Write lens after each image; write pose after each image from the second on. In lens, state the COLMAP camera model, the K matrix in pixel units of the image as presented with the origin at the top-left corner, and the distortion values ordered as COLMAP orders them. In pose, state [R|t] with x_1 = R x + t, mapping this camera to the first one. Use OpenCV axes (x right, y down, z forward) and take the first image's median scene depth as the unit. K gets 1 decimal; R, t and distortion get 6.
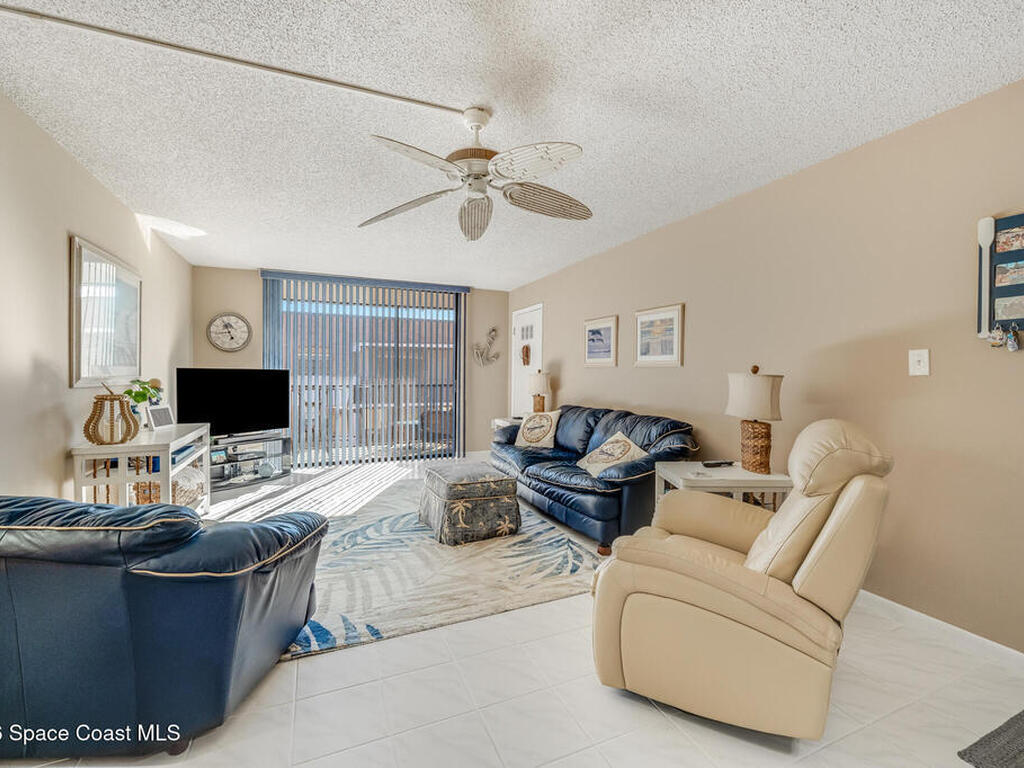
lens RADIAL K [[460.2, 0, 510.4], [0, 460.2, 379.8], [0, 0, 1]] dist [0.003296, -0.002108]
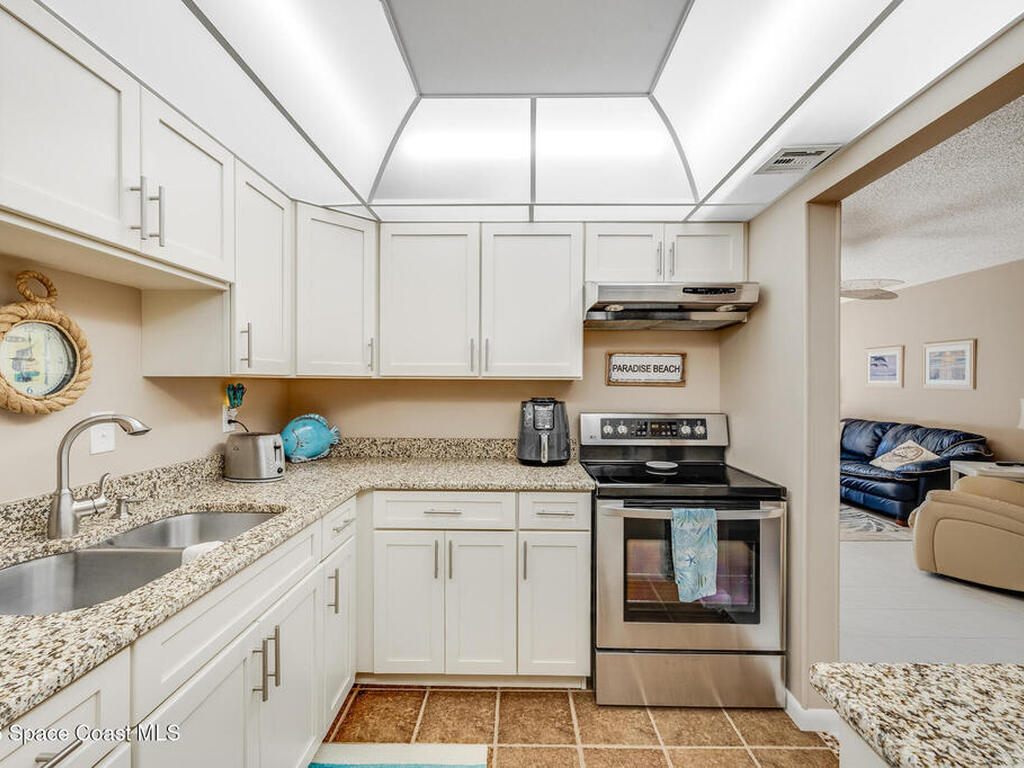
lens RADIAL K [[470.3, 0, 510.3], [0, 470.3, 386.4], [0, 0, 1]] dist [0.002106, 0.001013]
pose [[0.913528, -0.003308, -0.406763, -0.256092], [0.000240, 0.999971, -0.007592, -0.028314], [0.406777, 0.006838, 0.913502, -0.678341]]
